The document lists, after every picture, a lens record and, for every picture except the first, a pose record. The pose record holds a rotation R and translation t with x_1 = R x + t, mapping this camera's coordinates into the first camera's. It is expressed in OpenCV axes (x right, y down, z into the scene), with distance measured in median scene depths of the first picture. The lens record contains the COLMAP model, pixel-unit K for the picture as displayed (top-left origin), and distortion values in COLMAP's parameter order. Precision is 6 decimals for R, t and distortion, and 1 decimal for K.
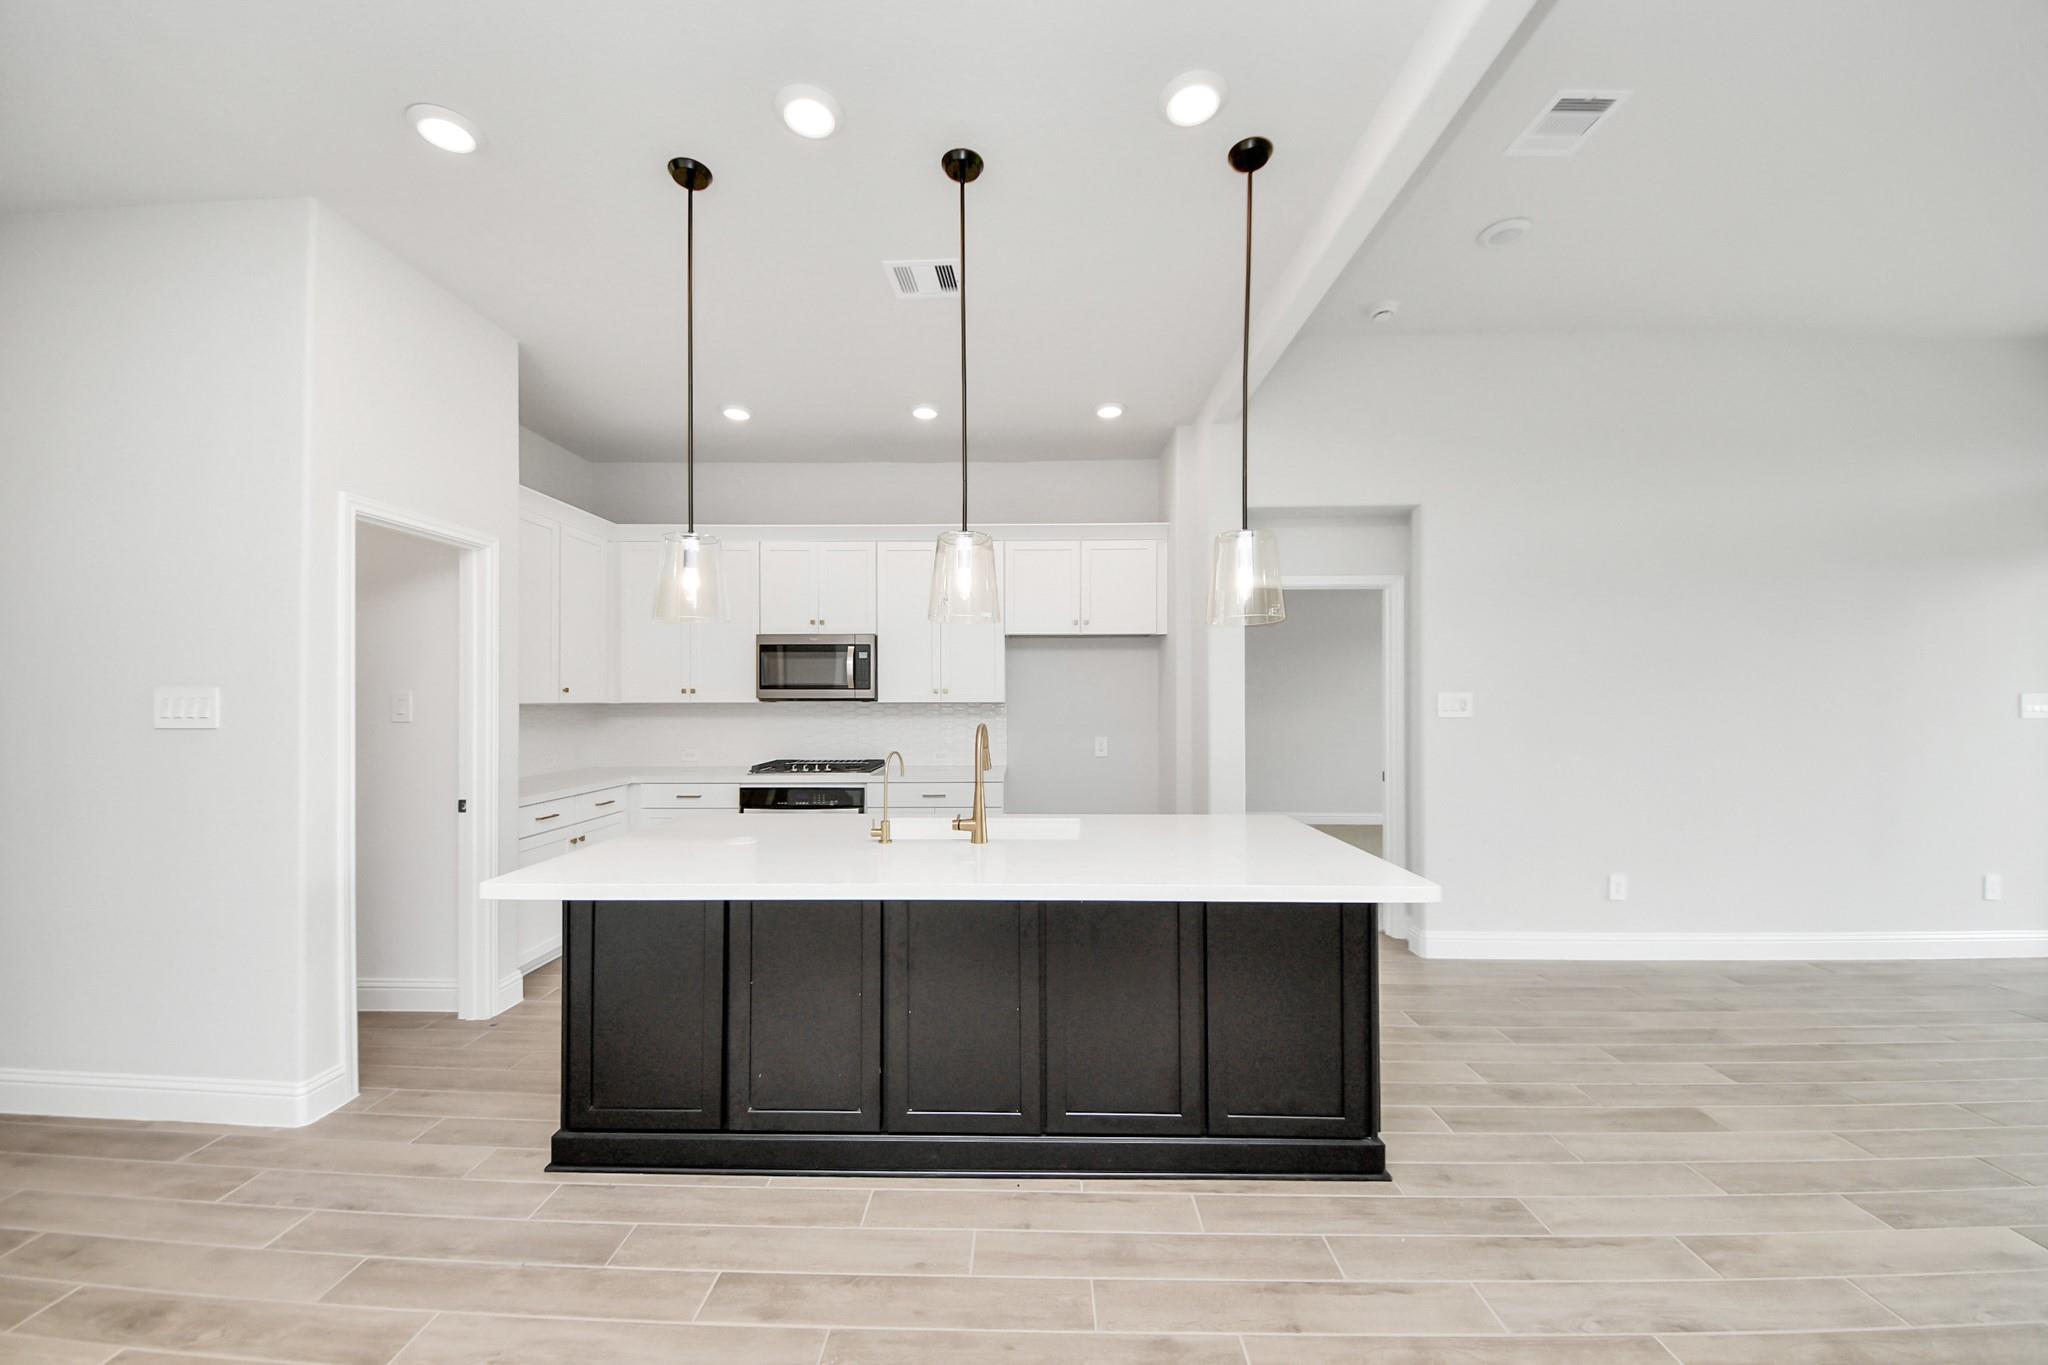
lens RADIAL K [[738.3, 0, 1031.1], [0, 738.3, 691.7], [0, 0, 1]] dist [0.001246, -0.006947]
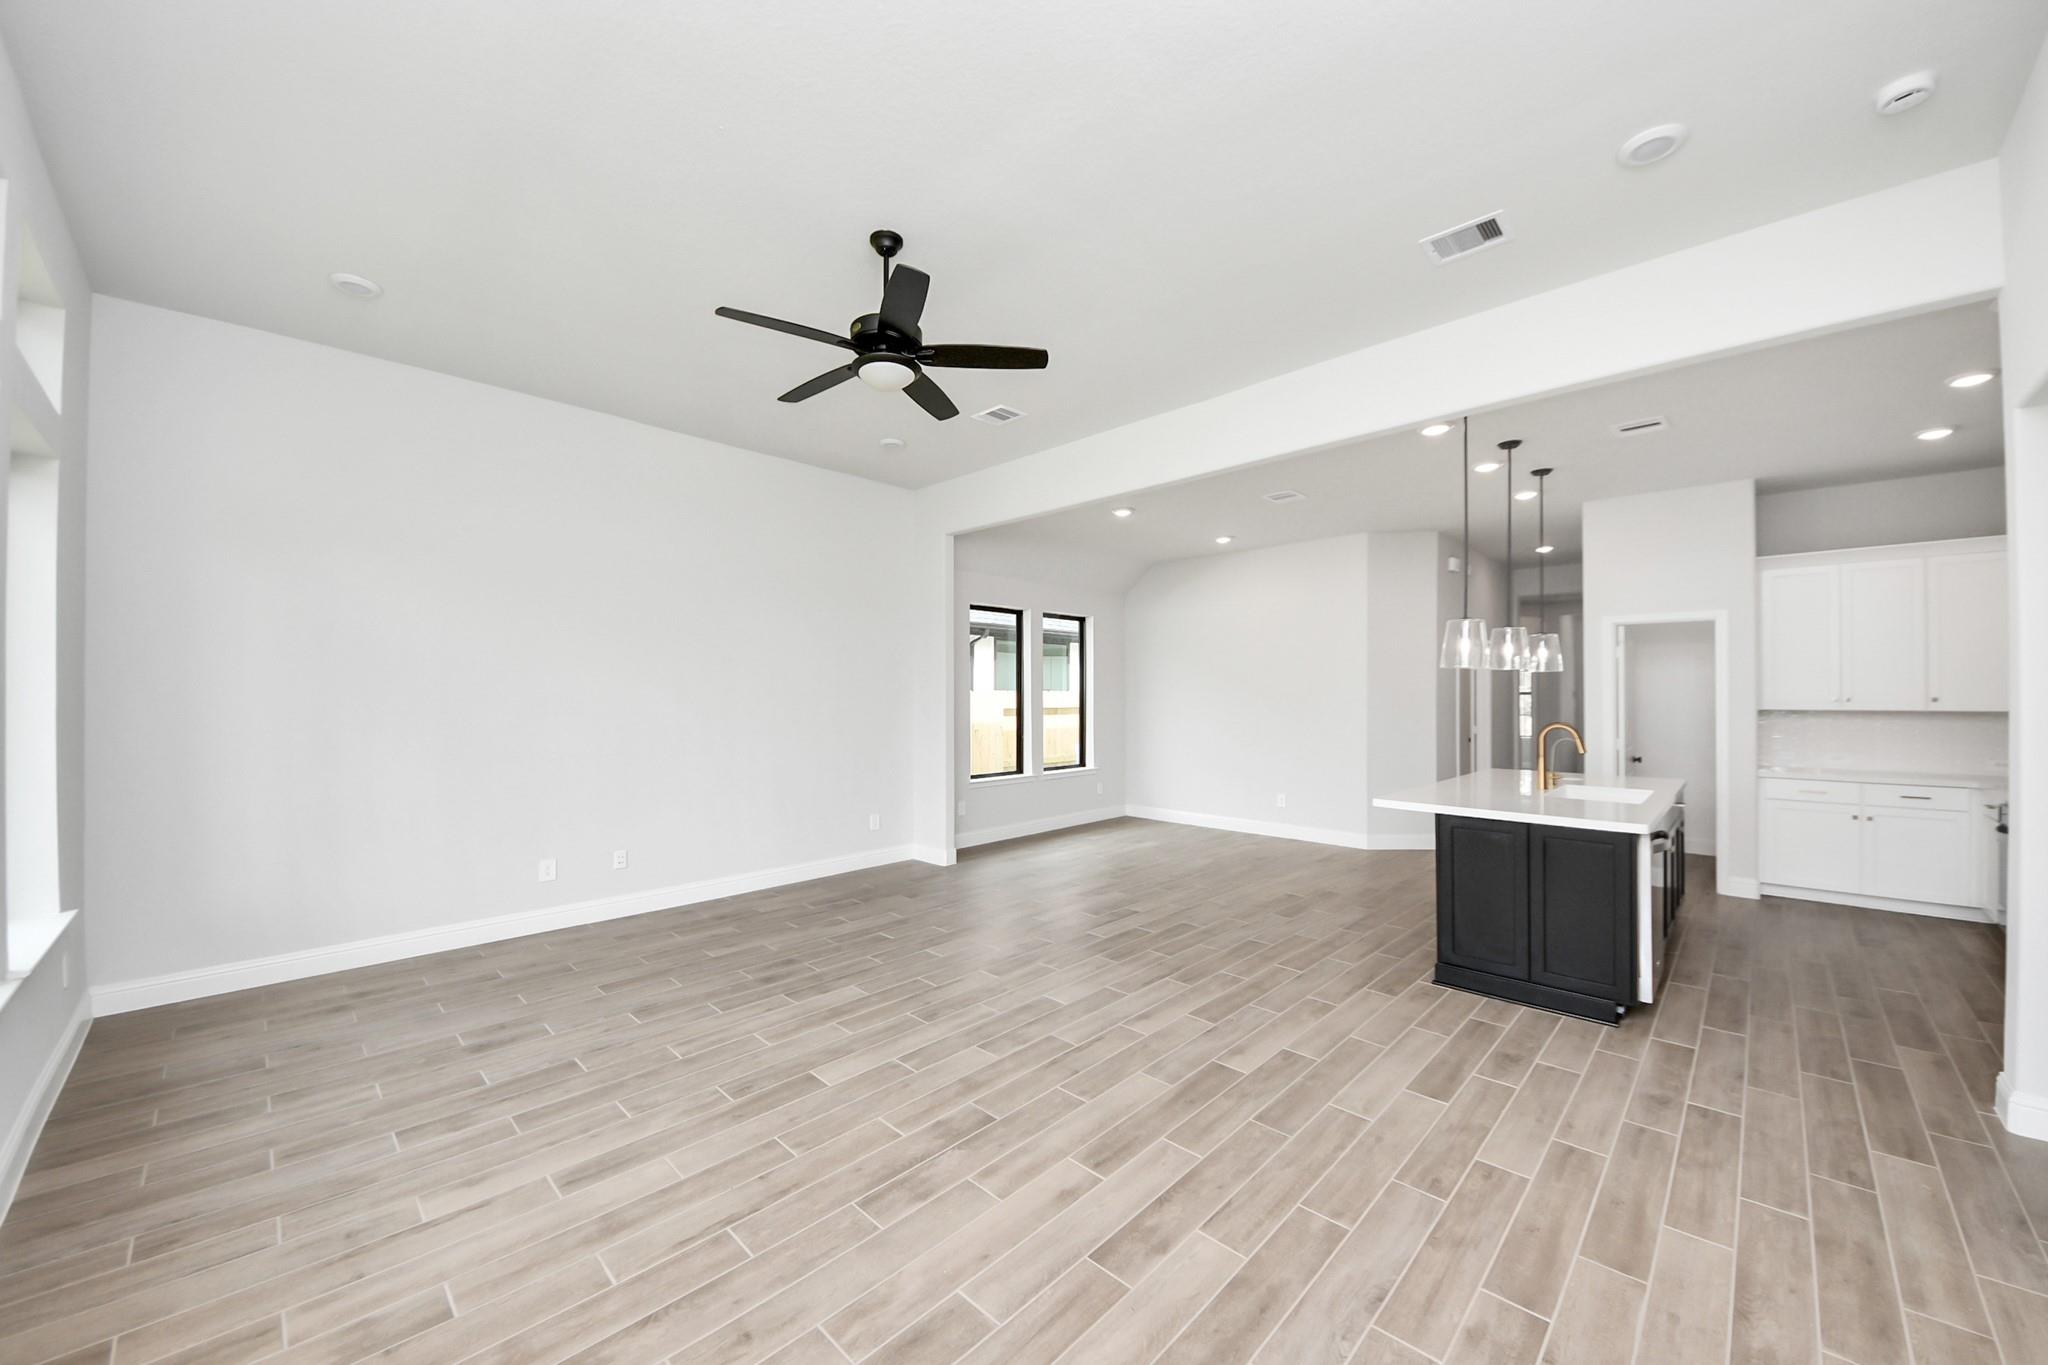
lens RADIAL K [[722.7, 0, 1047.6], [0, 722.7, 692.3], [0, 0, 1]] dist [0.001269, -0.008364]
pose [[-0.661353, -0.004646, -0.750060, 1.712508], [0.003047, 0.999956, -0.008881, -0.014314], [0.750069, -0.008159, -0.661310, 1.041556]]
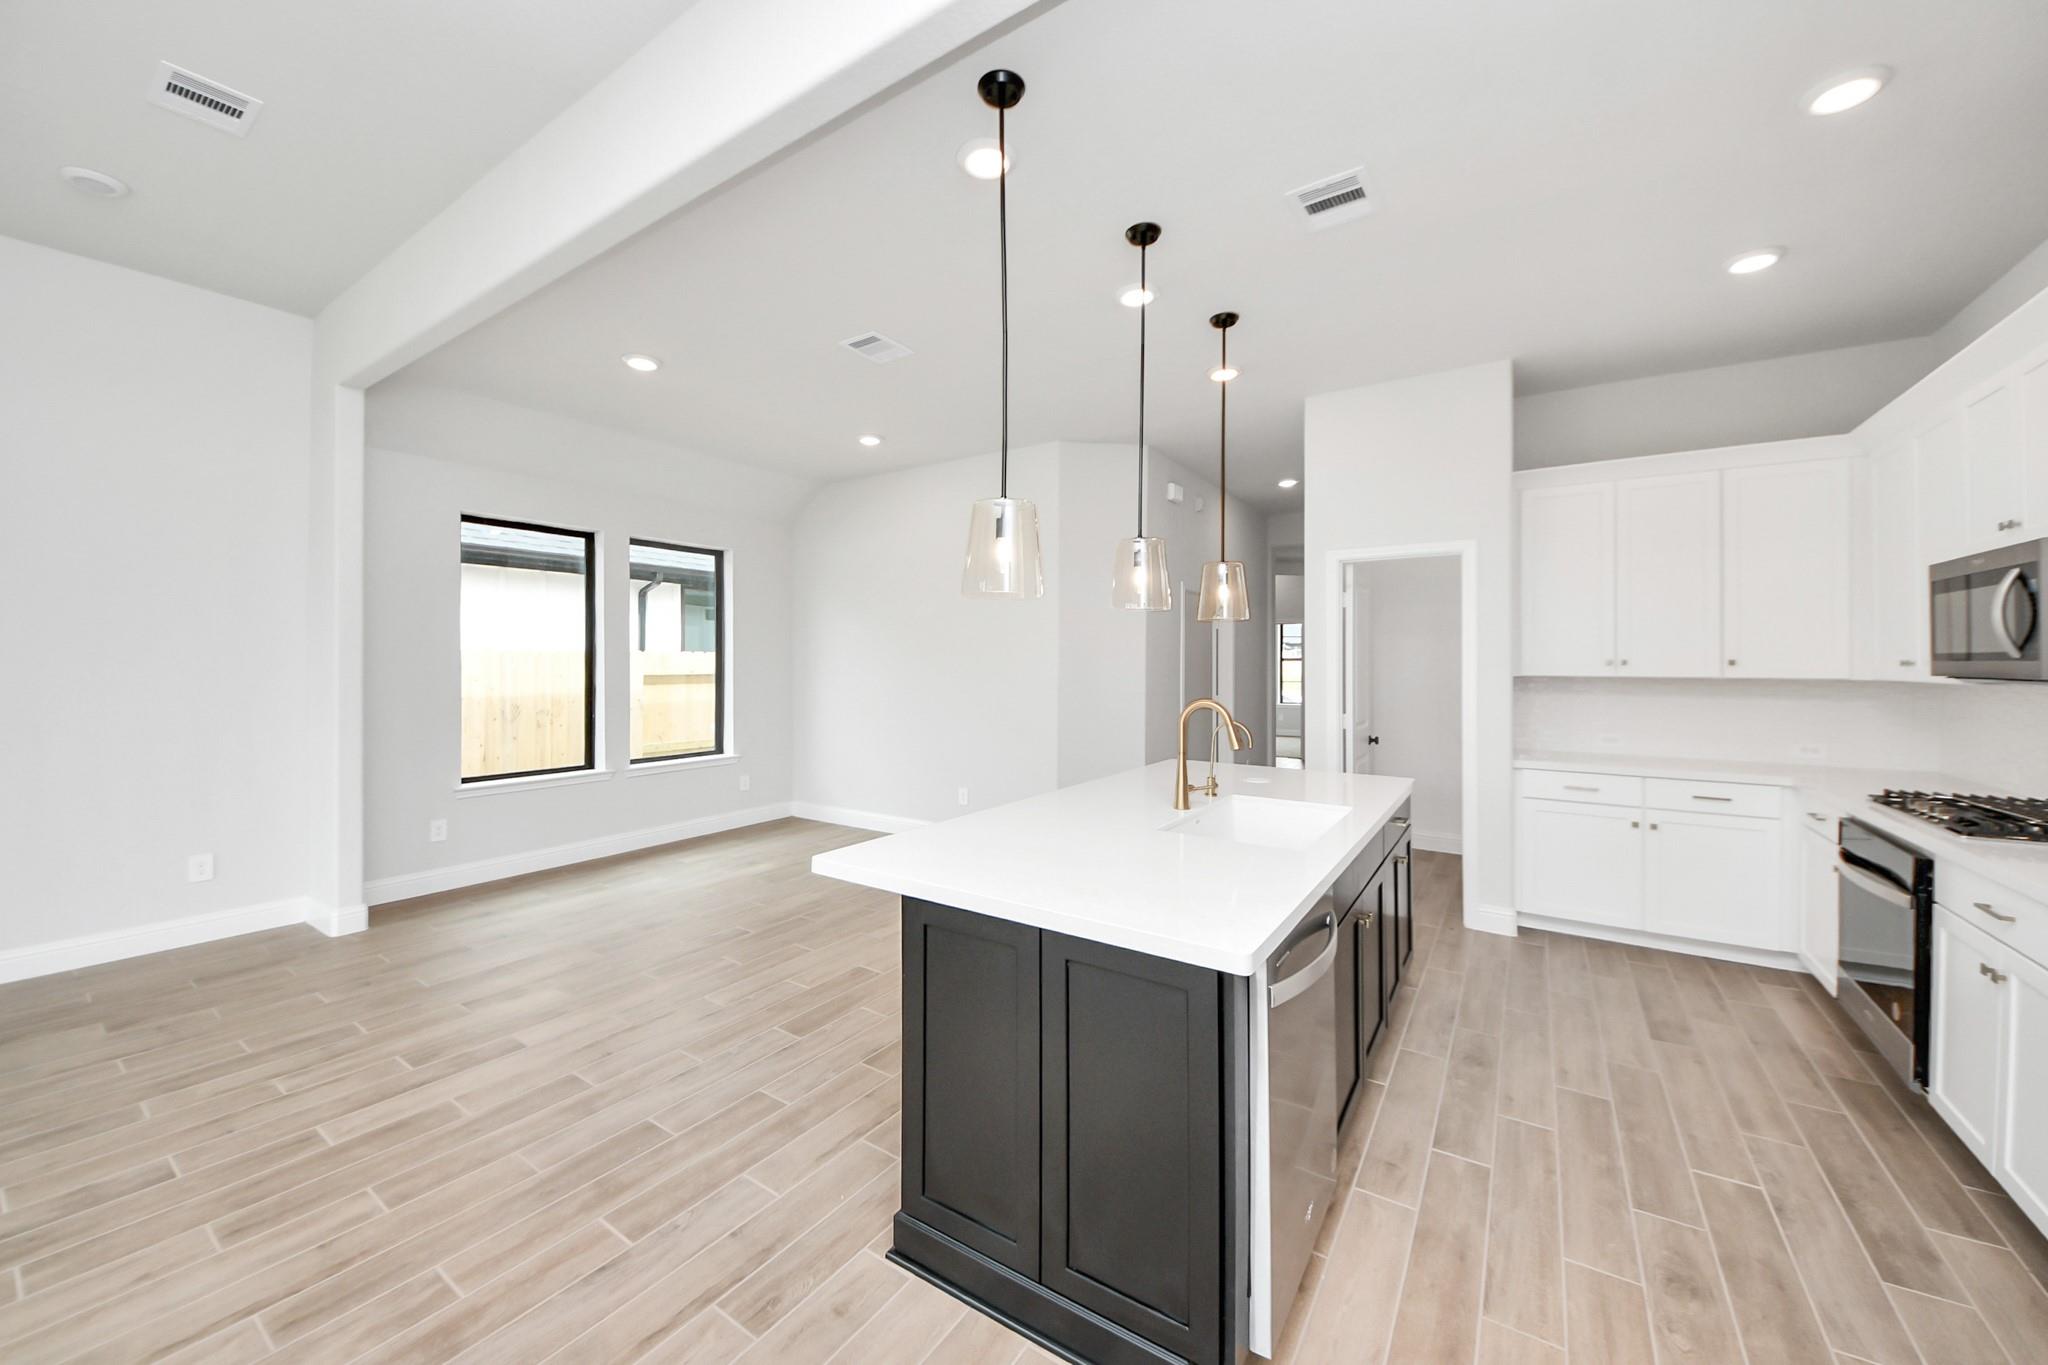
lens RADIAL K [[725.9, 0, 1026.1], [0, 725.9, 665.3], [0, 0, 1]] dist [0.000612, -0.007363]
pose [[-0.521125, 0.002767, -0.853476, 0.786587], [0.002759, 0.999995, 0.001558, -0.003143], [0.853476, -0.001543, -0.521130, 1.112580]]
